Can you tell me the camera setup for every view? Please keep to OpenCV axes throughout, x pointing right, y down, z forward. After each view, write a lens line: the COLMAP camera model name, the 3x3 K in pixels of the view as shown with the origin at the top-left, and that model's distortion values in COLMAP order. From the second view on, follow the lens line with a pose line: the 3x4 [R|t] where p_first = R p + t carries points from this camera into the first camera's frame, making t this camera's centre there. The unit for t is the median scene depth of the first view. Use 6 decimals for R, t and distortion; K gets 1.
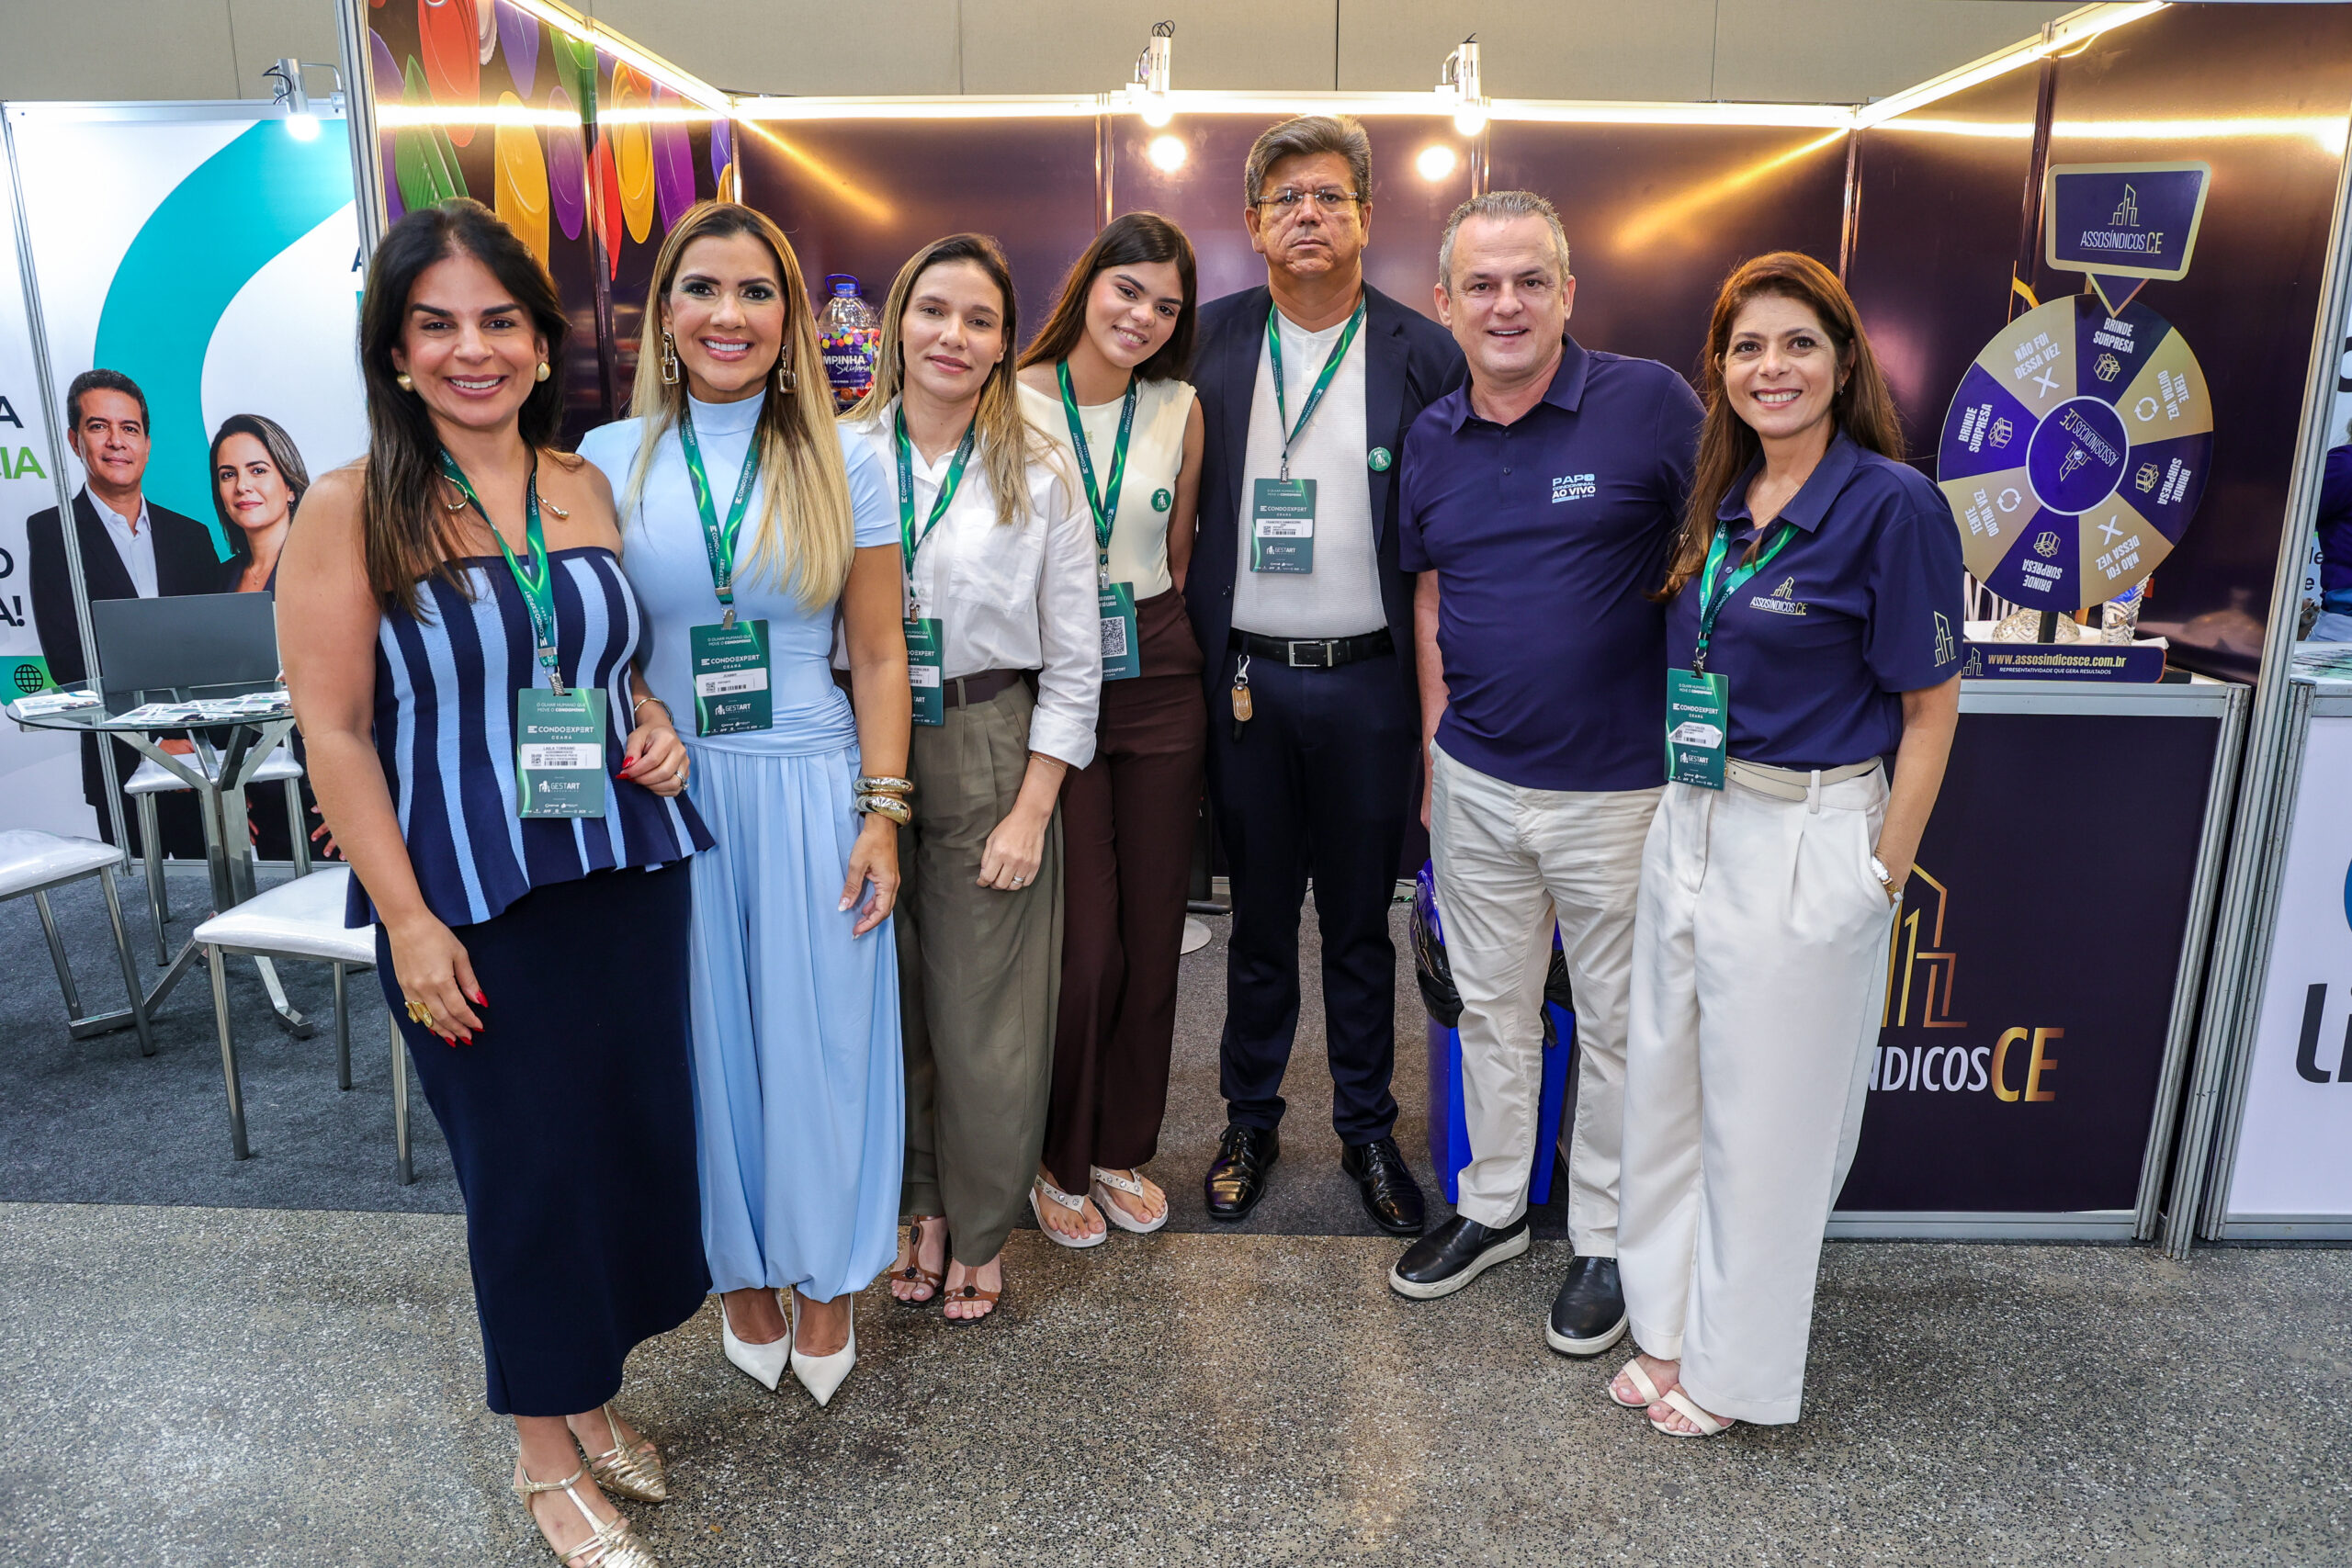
lens RADIAL K [[1652.3, 0, 1177.0], [0, 1652.3, 842.8], [0, 0, 1]] dist [-0.066800, 0.050243]
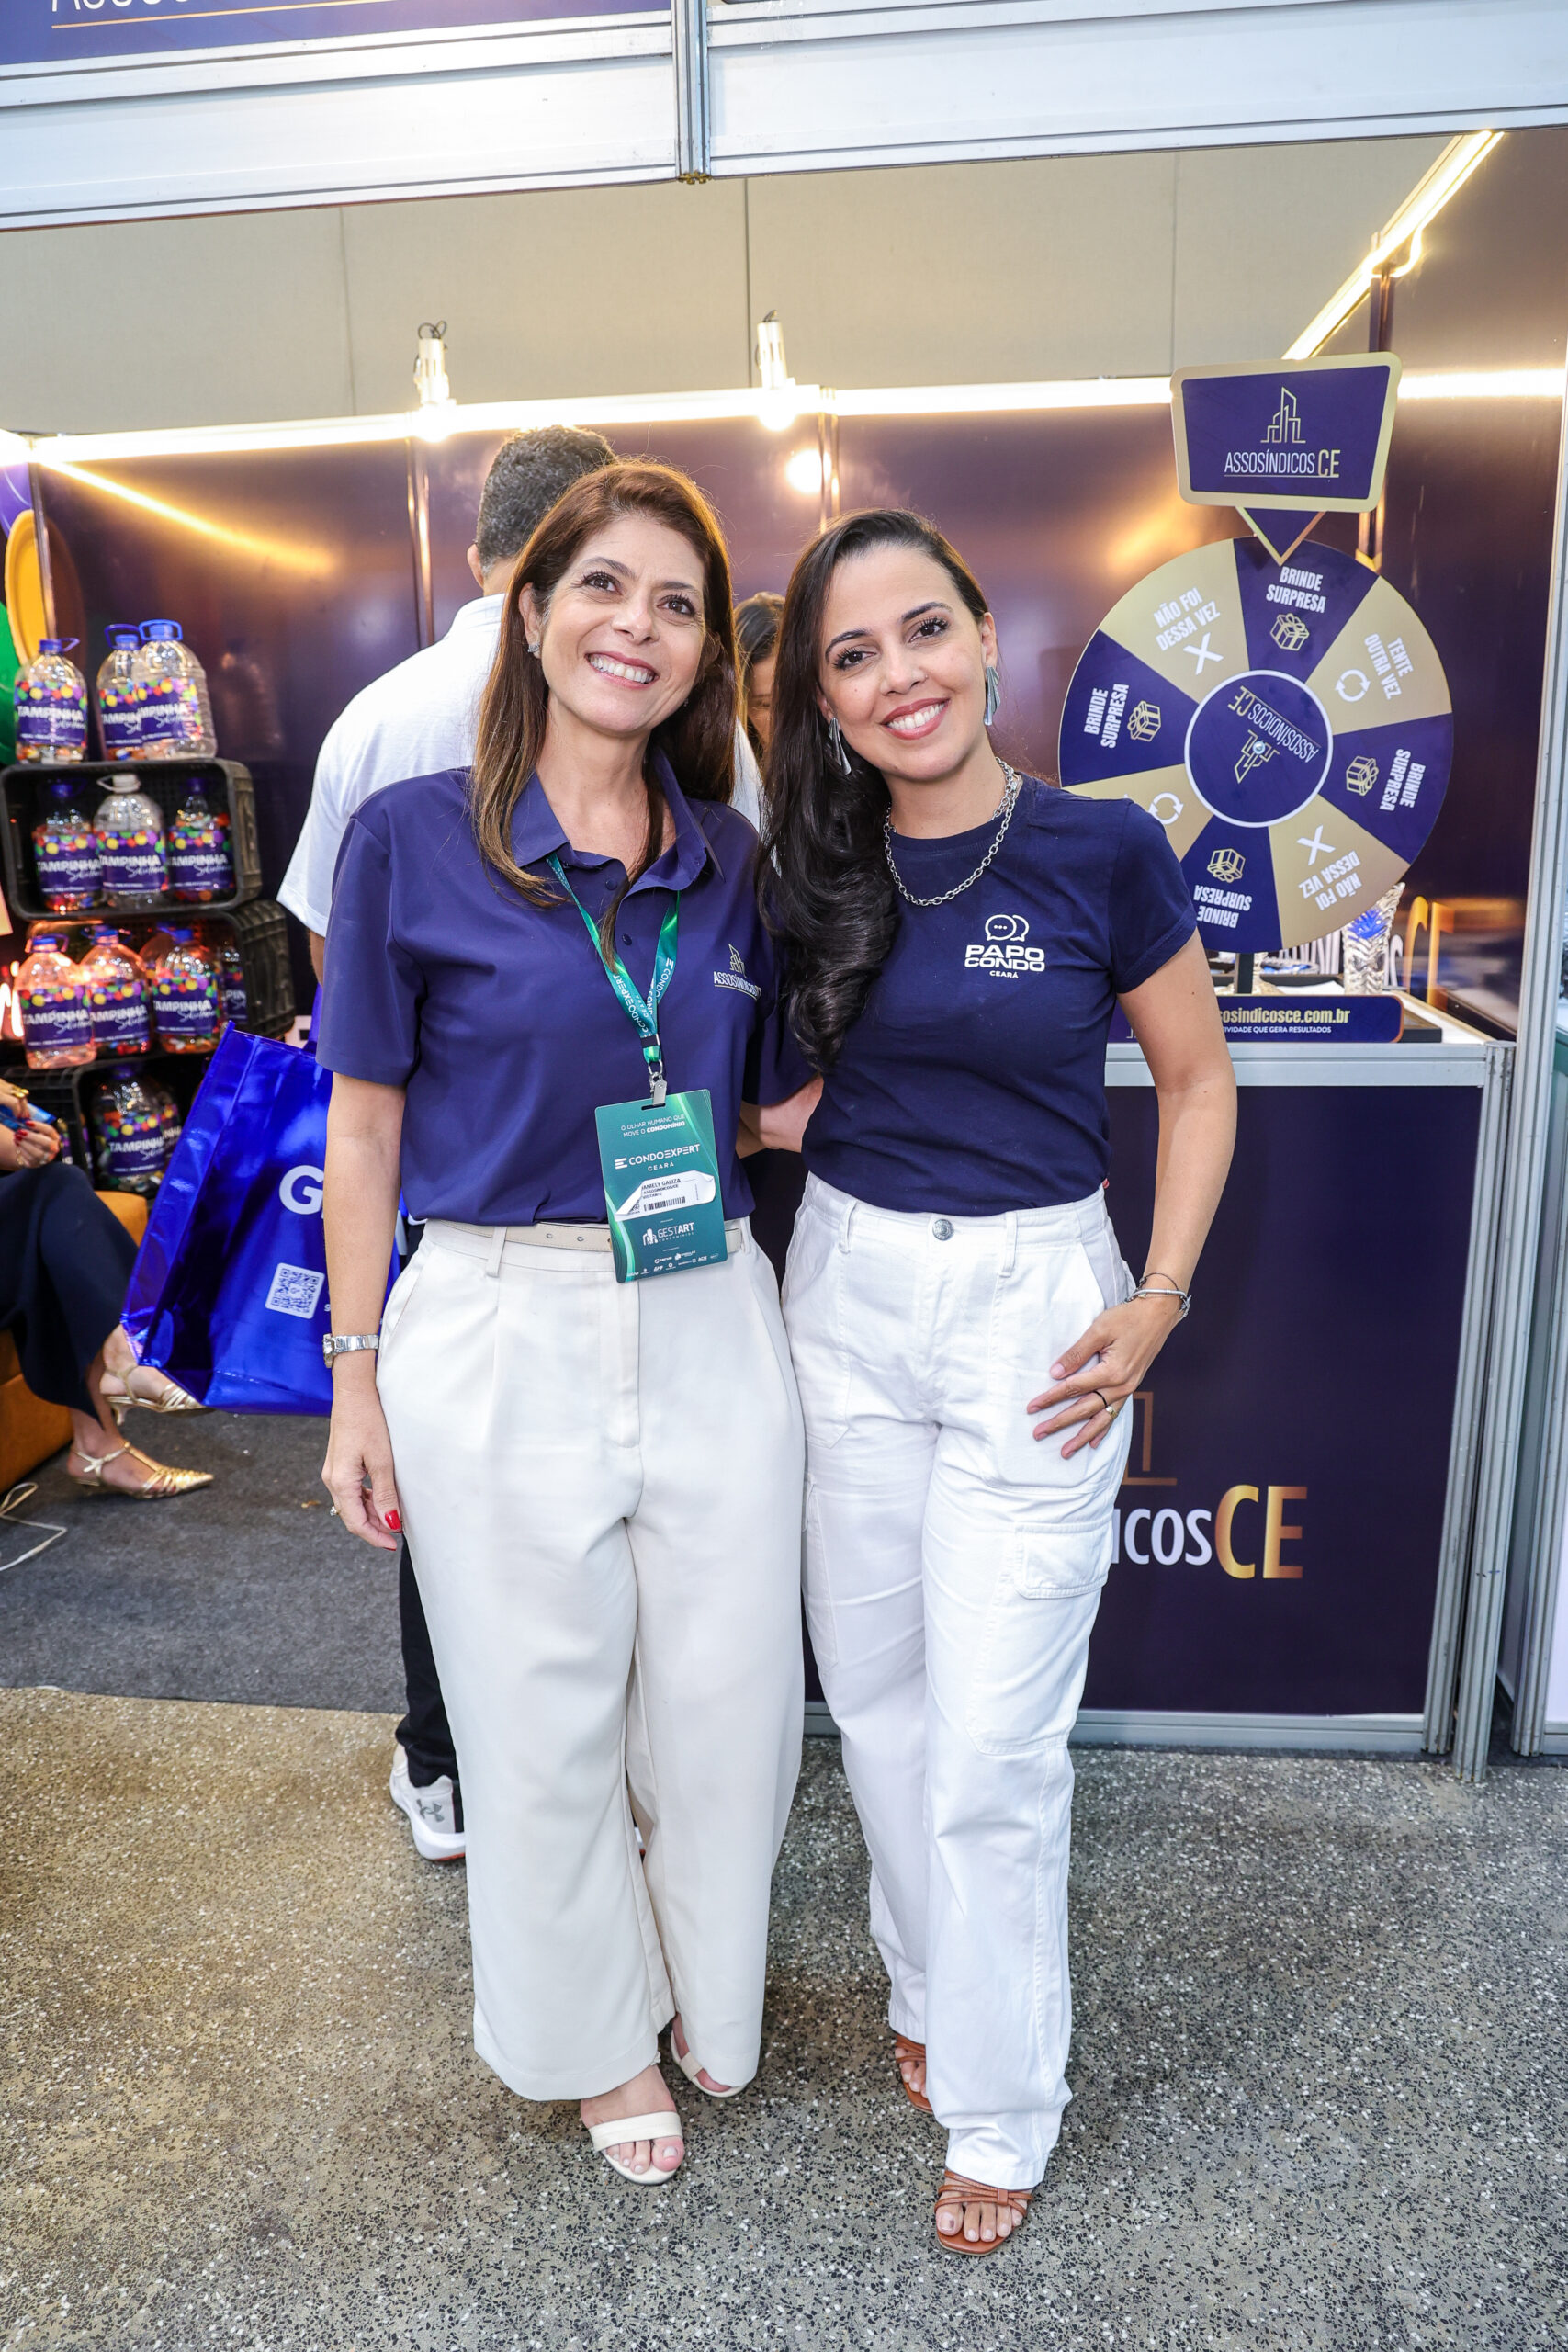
lens RADIAL K [[1673.9, 0, 681.2], [0, 1673.9, 1223.2], [0, 0, 1]] dist [-0.093428, 0.070780]
pose [[0.994226, -0.004180, -0.107226, 0.359115], [0.004431, 0.999988, 0.002110, -0.017149], [0.107216, -0.002573, 0.994232, 0.193605]]
